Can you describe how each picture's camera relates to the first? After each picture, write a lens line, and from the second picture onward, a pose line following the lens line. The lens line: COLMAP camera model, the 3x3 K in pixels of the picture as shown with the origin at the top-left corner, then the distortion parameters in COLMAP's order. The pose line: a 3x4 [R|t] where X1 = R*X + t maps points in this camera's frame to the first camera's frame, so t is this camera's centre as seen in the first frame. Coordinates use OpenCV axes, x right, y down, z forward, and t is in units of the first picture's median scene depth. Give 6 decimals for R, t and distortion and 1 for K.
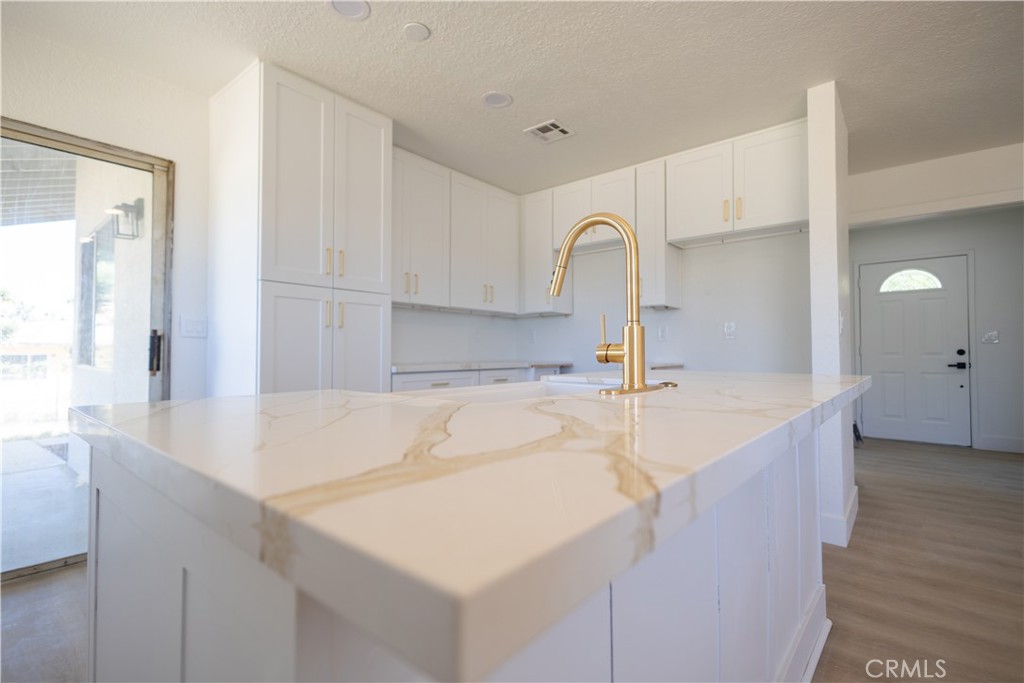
lens RADIAL K [[467.2, 0, 505.8], [0, 467.2, 340.7], [0, 0, 1]] dist [0.011641, -0.004312]
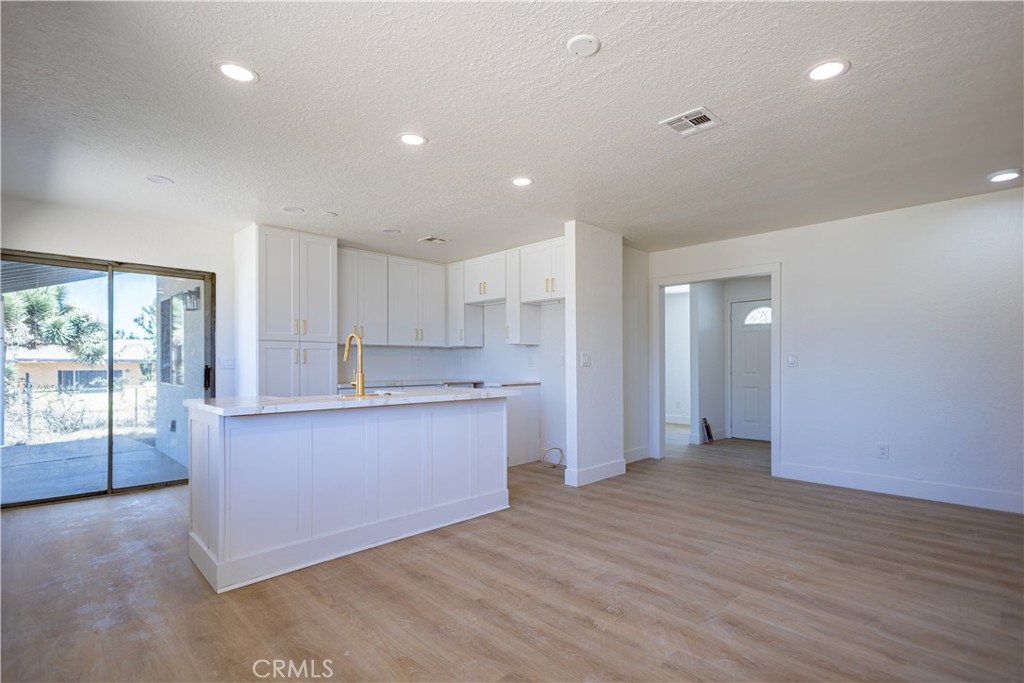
lens RADIAL K [[476.3, 0, 511.7], [0, 476.3, 362.7], [0, 0, 1]] dist [0.002037, 0.000156]
pose [[0.996735, -0.004379, -0.080625, 0.493691], [0.006013, 0.999781, 0.020024, -0.052544], [0.080520, -0.020443, 0.996543, -0.635185]]
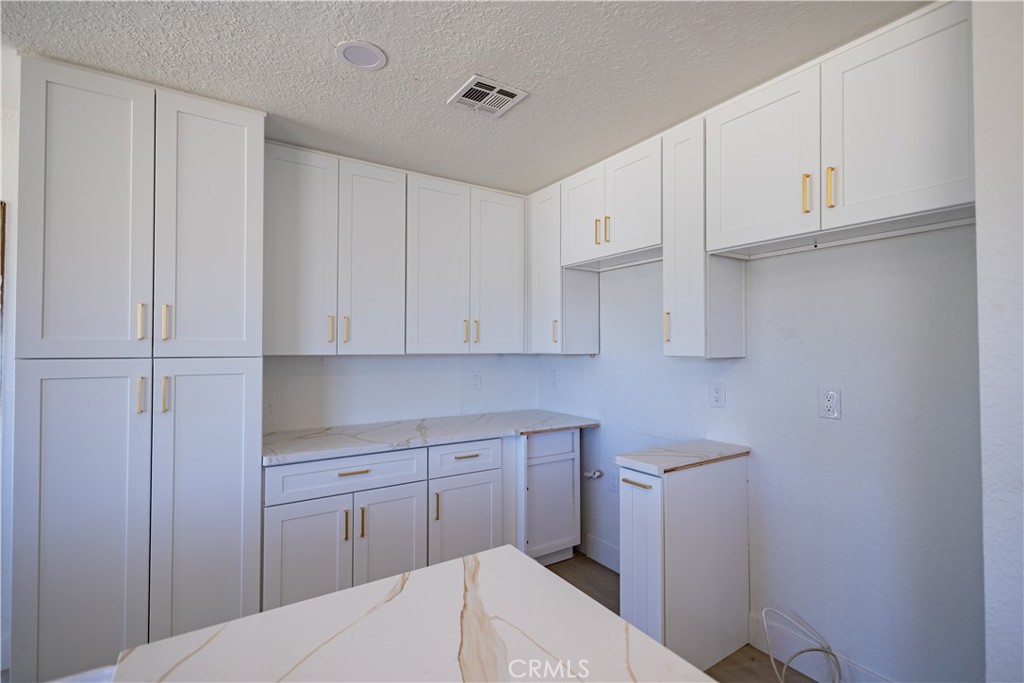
lens RADIAL K [[467.2, 0, 505.8], [0, 467.2, 340.7], [0, 0, 1]] dist [0.011641, -0.004312]
pose [[0.958577, -0.005600, -0.284779, 0.298653], [0.007110, 0.999966, 0.004270, -0.115124], [0.284745, -0.006118, 0.958584, 0.388571]]
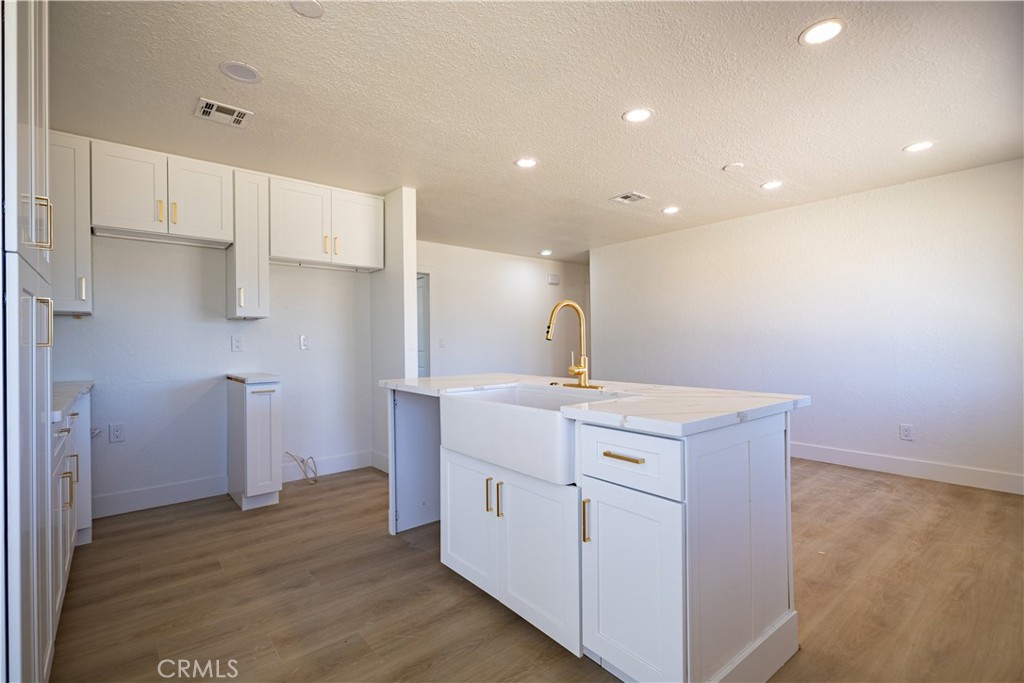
lens RADIAL K [[467.2, 0, 512.0], [0, 467.2, 341.5], [0, 0, 1]] dist [0.004792, 0.000058]
pose [[0.182096, 0.000603, 0.983281, -0.650829], [-0.011676, 0.999931, 0.001549, -0.035344], [-0.983211, -0.011763, 0.182091, 0.317325]]
